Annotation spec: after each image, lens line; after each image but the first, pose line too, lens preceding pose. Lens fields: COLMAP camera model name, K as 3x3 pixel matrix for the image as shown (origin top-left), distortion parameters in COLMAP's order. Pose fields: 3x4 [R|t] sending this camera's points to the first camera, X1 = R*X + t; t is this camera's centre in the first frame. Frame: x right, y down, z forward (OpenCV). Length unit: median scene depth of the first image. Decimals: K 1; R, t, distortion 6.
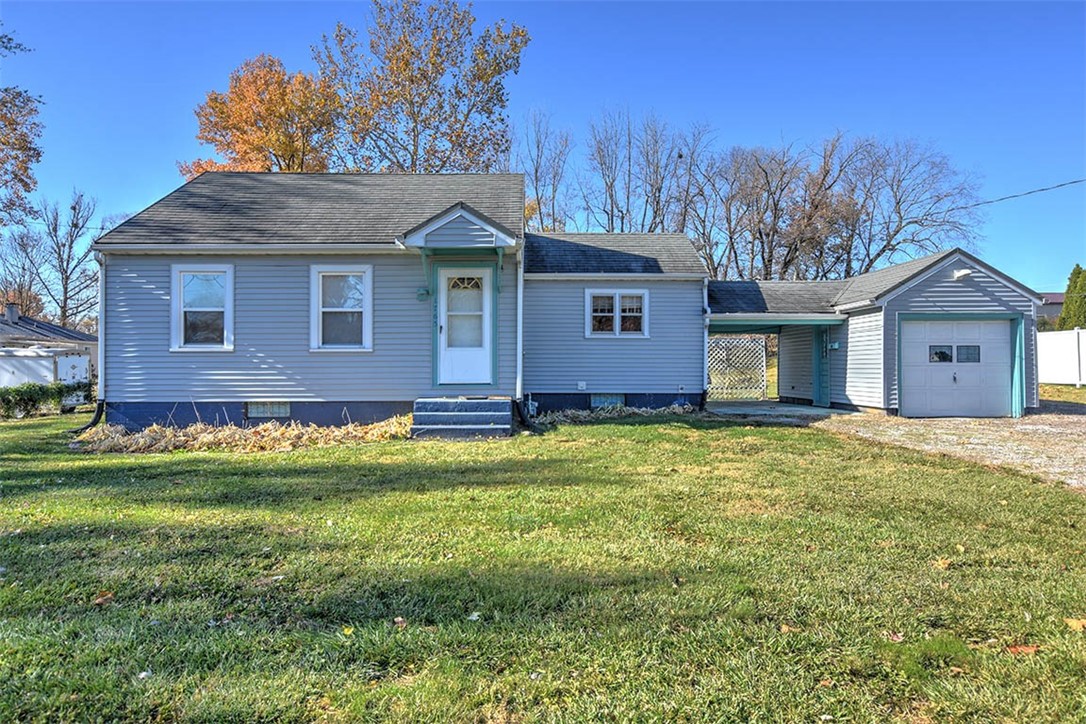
lens RADIAL K [[656.5, 0, 543.0], [0, 656.5, 362.0], [0, 0, 1]] dist [-0.005943, 0.002591]
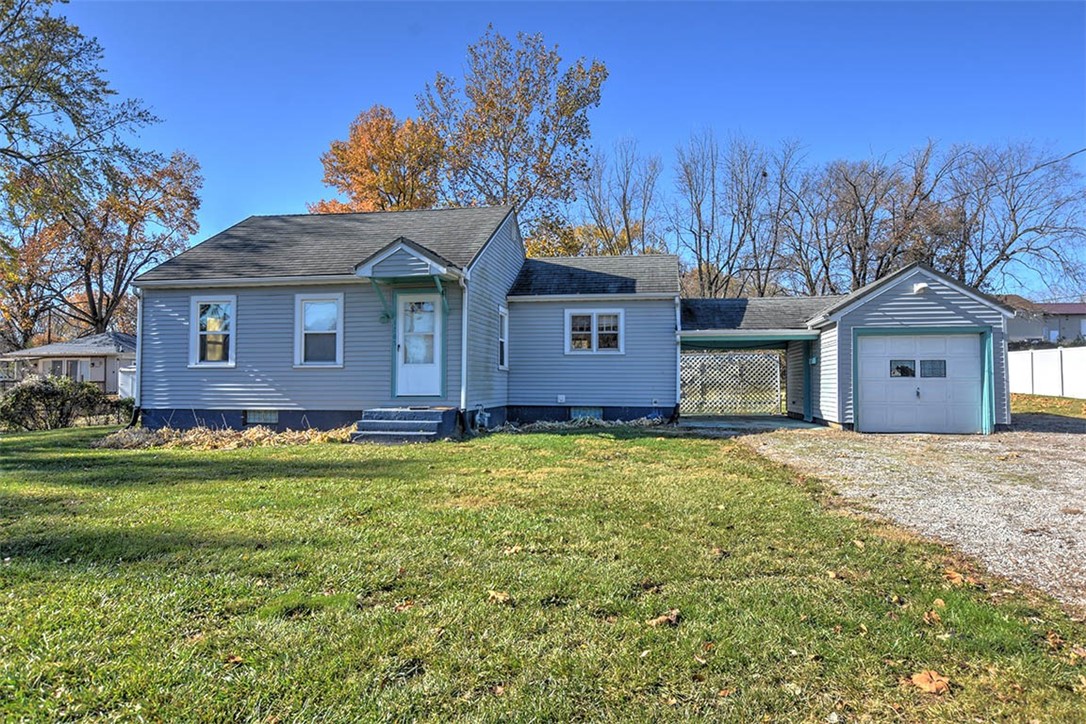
lens RADIAL K [[627.5, 0, 543.0], [0, 627.5, 362.0], [0, 0, 1]] dist [-0.004976, -0.001534]
pose [[0.984963, -0.003531, -0.172728, 0.208595], [-0.000829, 0.999683, -0.025160, 0.001572], [0.172762, 0.024925, 0.984648, -0.021914]]
